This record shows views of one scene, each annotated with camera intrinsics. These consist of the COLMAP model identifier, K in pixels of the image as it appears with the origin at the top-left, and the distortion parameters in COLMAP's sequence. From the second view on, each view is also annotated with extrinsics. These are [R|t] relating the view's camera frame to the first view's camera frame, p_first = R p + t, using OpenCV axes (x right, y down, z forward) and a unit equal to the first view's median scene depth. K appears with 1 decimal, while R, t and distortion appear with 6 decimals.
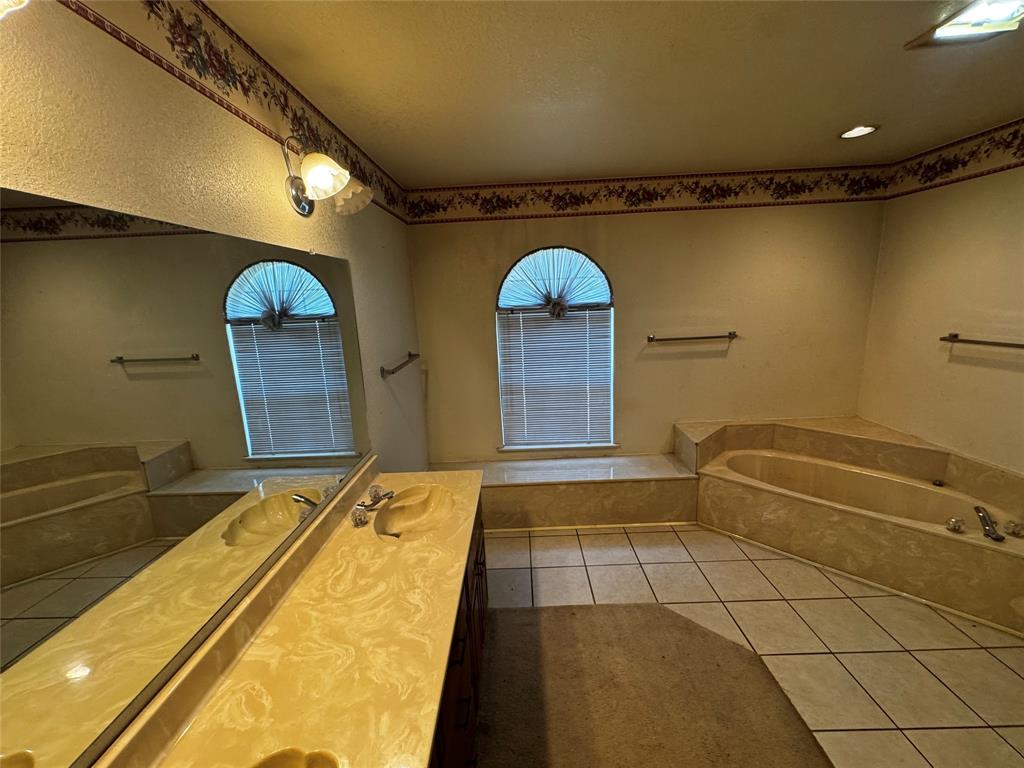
lens RADIAL K [[408.1, 0, 511.9], [0, 408.1, 381.2], [0, 0, 1]] dist [-0.001814, -0.001197]
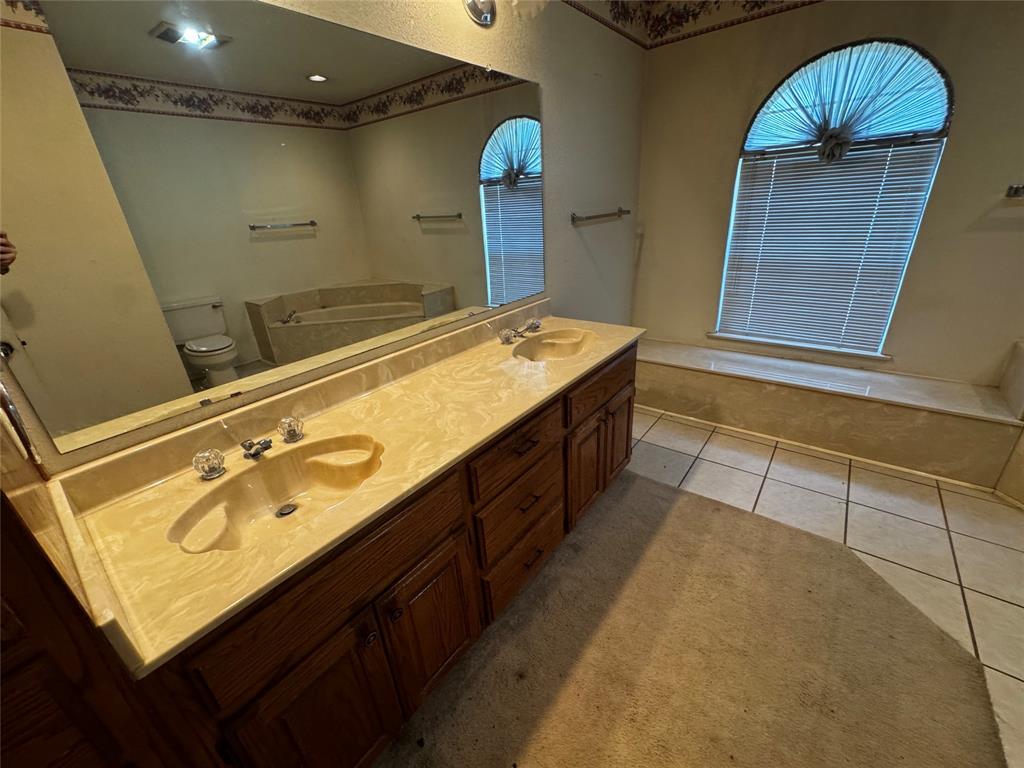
lens RADIAL K [[408.1, 0, 512.4], [0, 408.1, 379.9], [0, 0, 1]] dist [-0.001814, -0.001197]
pose [[0.795452, 0.236146, -0.558114, 0.161594], [-0.099753, 0.959414, 0.263770, 0.082024], [0.597751, -0.154143, 0.786724, 0.059521]]
